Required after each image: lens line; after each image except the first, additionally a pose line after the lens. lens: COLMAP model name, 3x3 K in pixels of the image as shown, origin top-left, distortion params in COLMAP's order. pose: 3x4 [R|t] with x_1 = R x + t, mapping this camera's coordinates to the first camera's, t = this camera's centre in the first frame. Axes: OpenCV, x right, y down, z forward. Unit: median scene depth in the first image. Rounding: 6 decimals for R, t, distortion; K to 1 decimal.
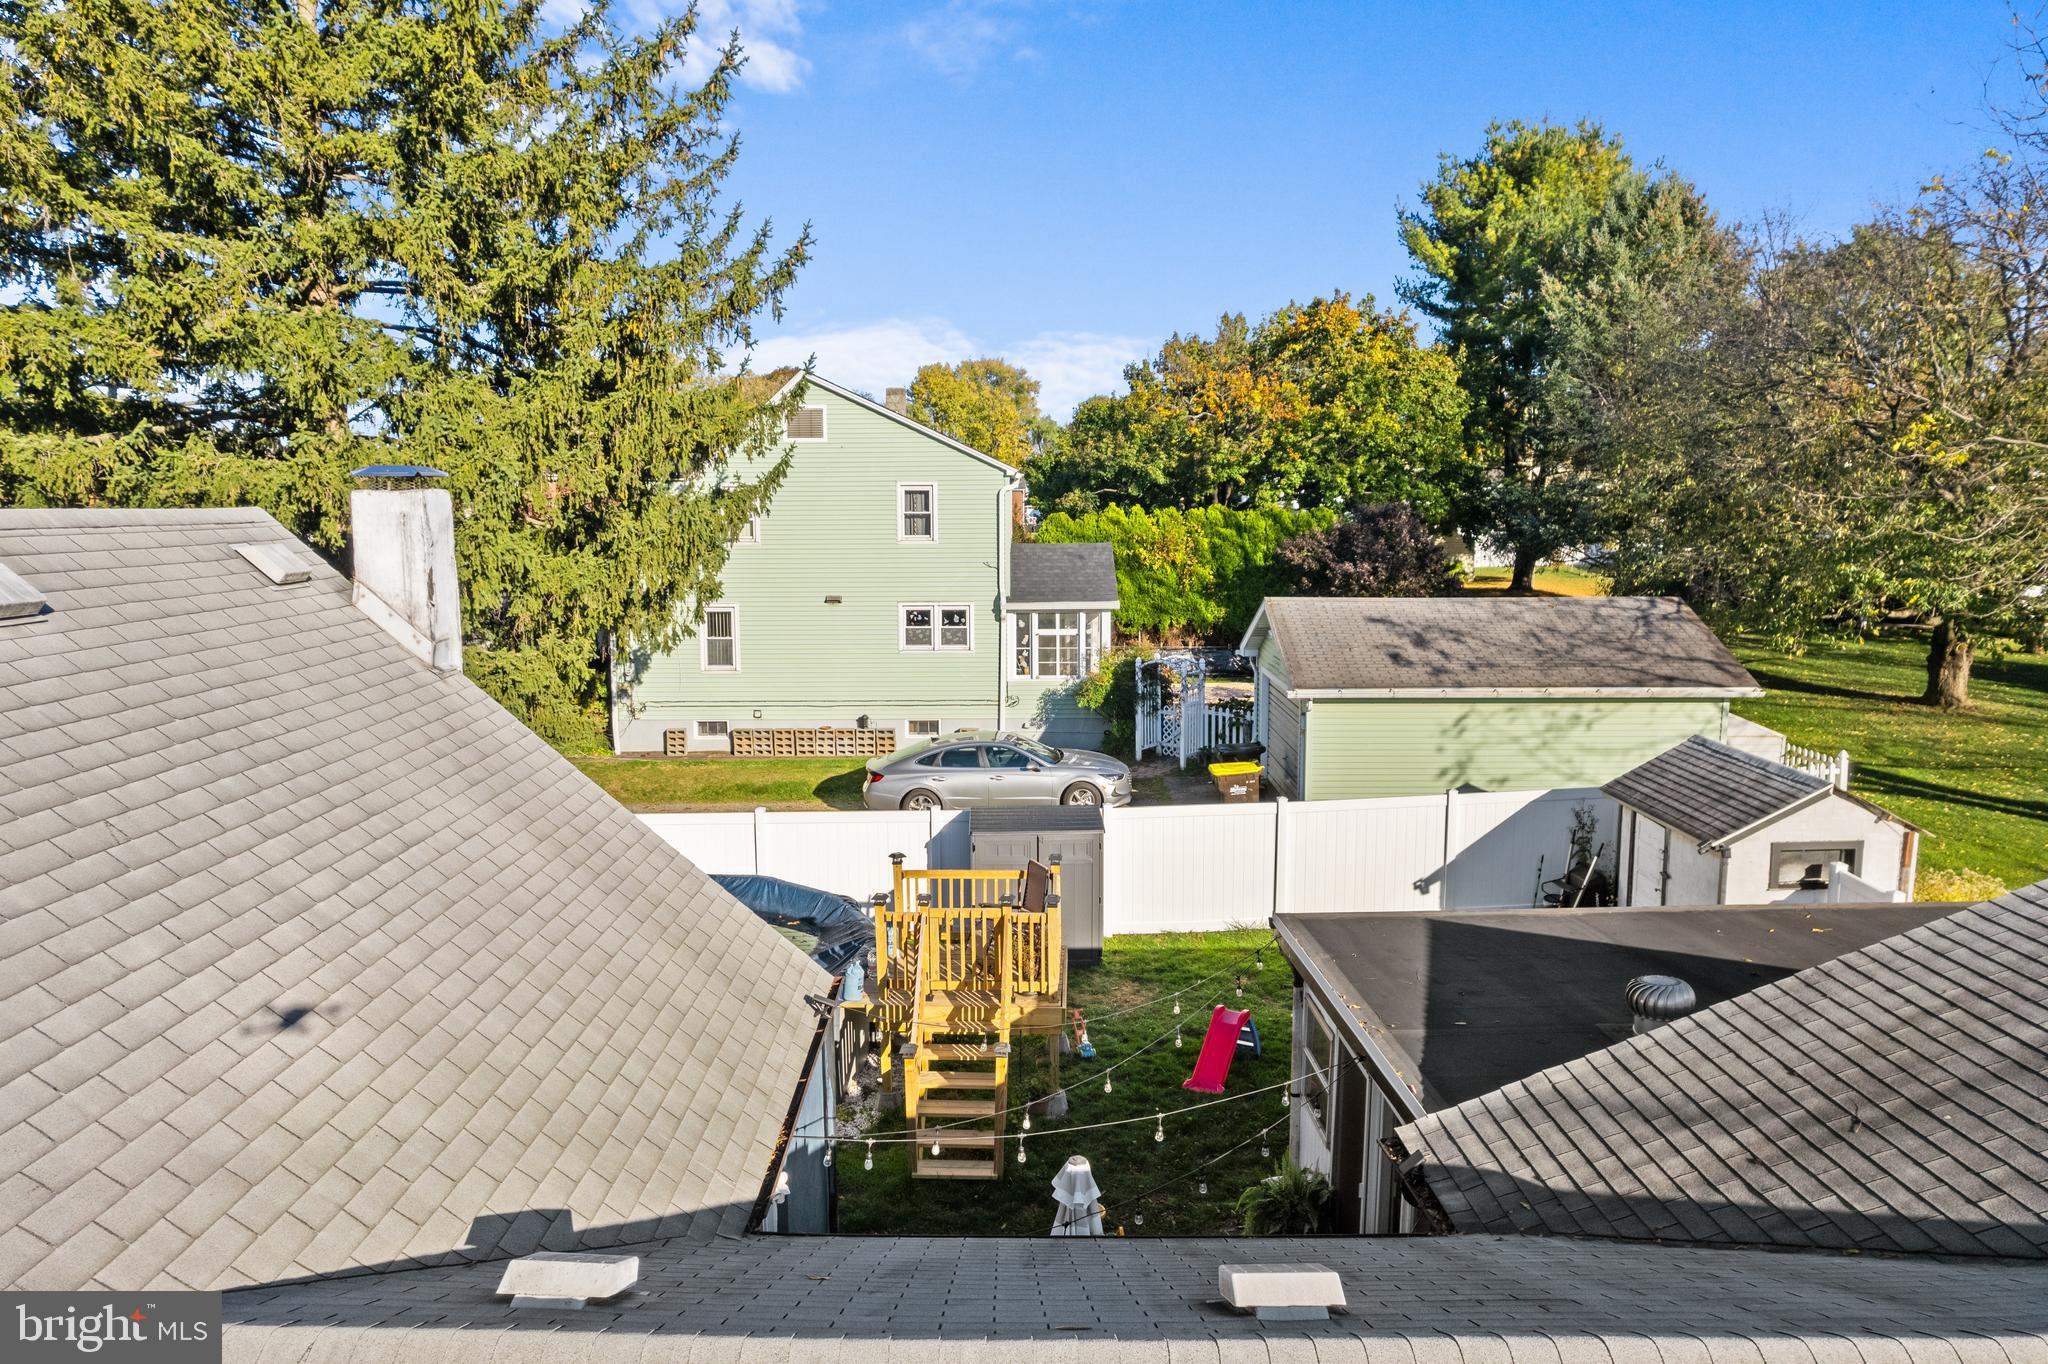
lens RADIAL K [[1332.7, 0, 1013.4], [0, 1332.7, 688.9], [0, 0, 1]] dist [-0.050338, 0.028577]
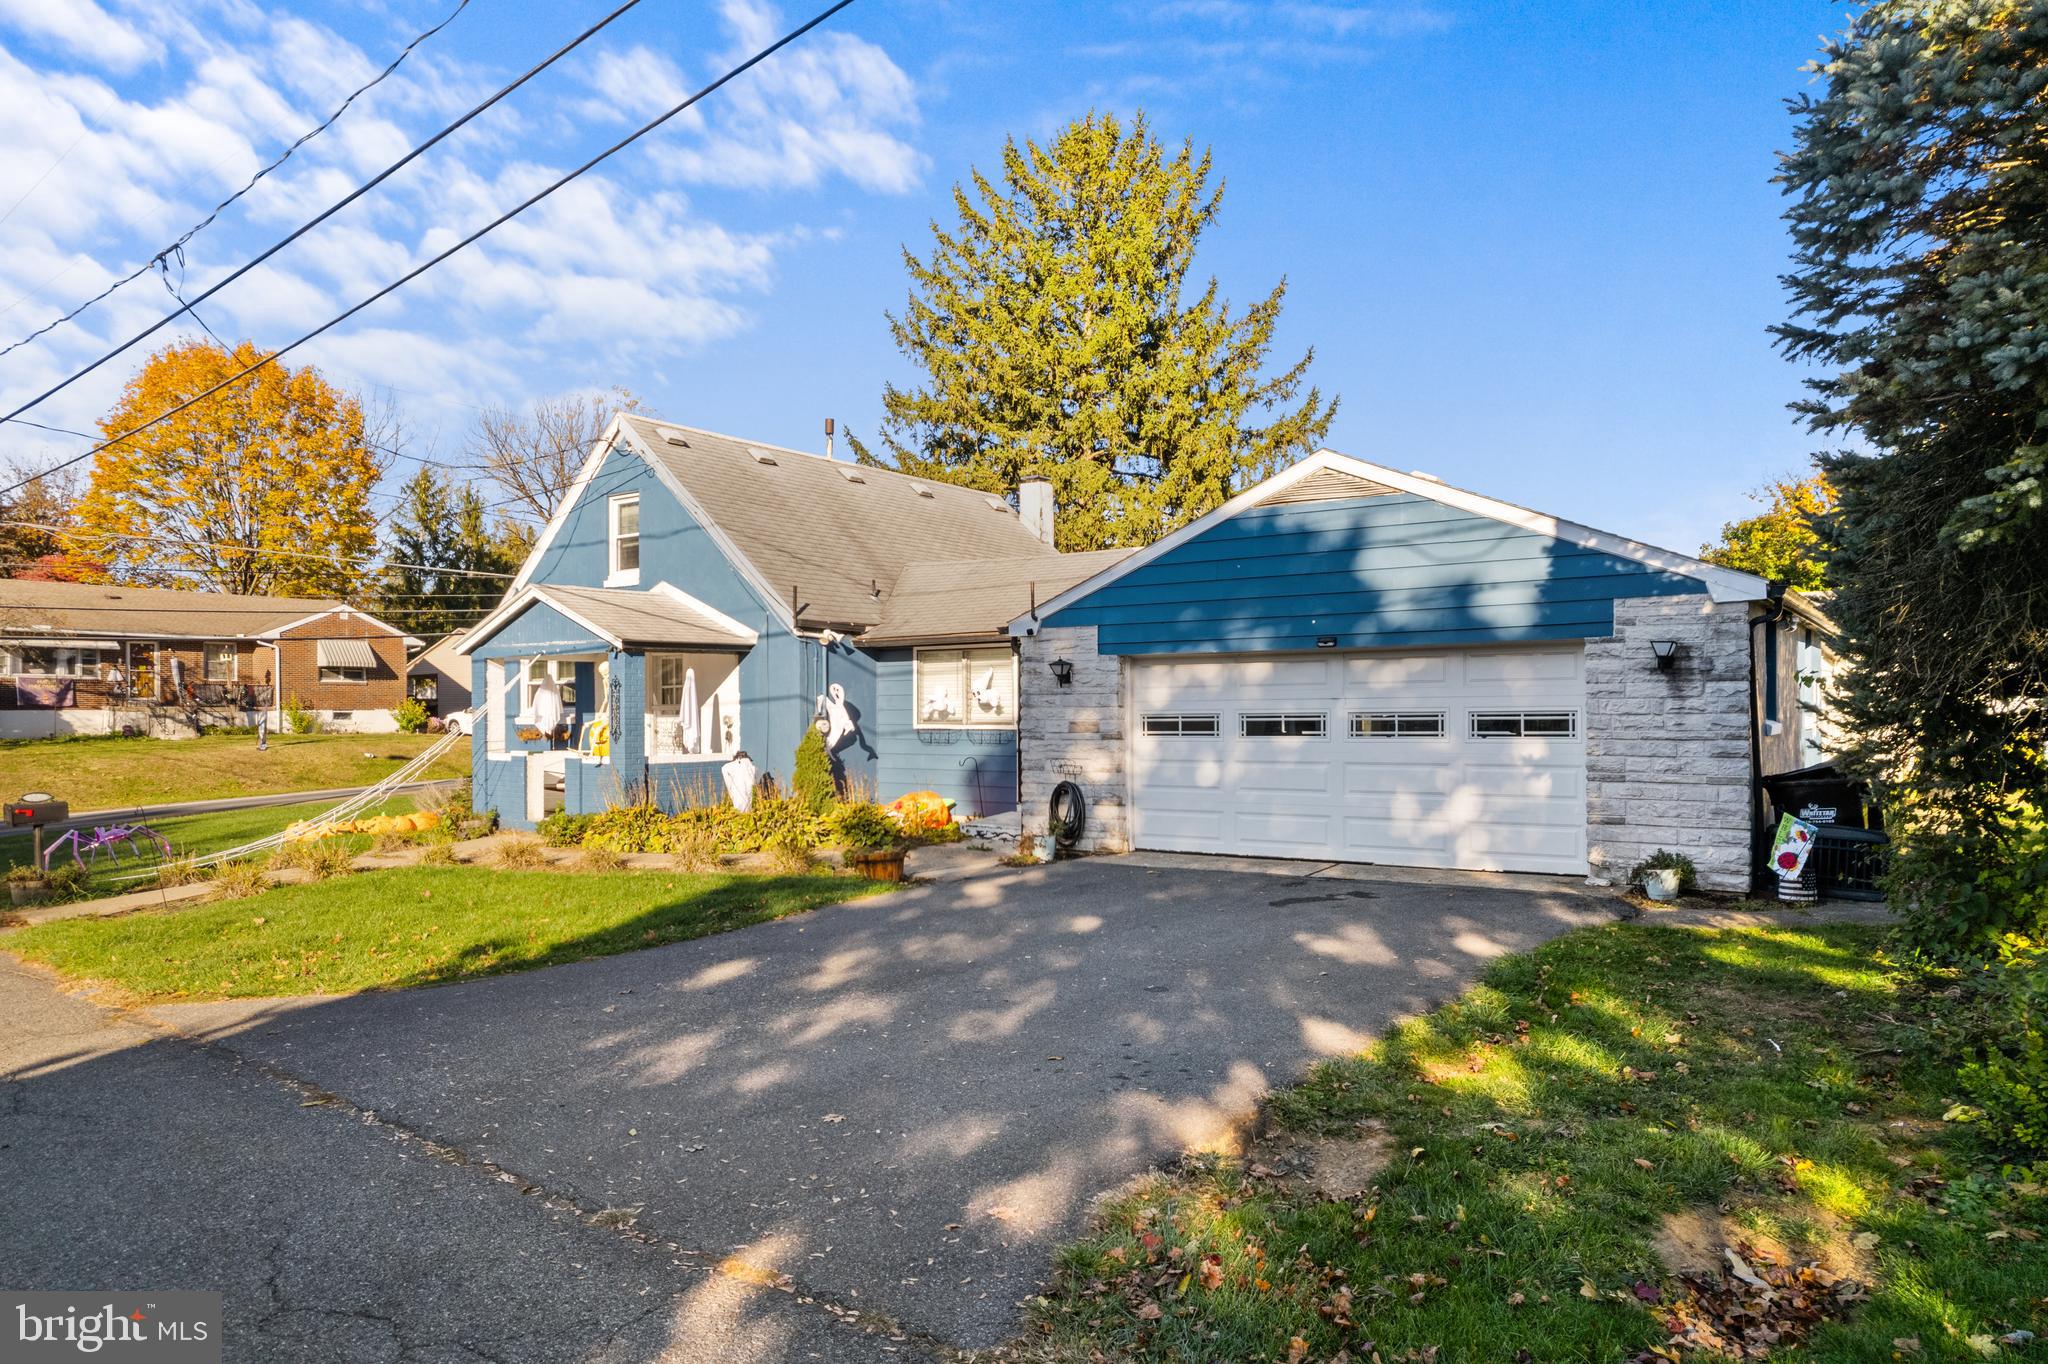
lens RADIAL K [[1332.7, 0, 1032.6], [0, 1332.7, 676.2], [0, 0, 1]] dist [-0.050338, 0.028577]
pose [[0.812079, -0.025345, -0.582997, 0.734364], [-0.071782, 0.987130, -0.142901, 0.408813], [0.579116, 0.157896, 0.799808, -0.779426]]
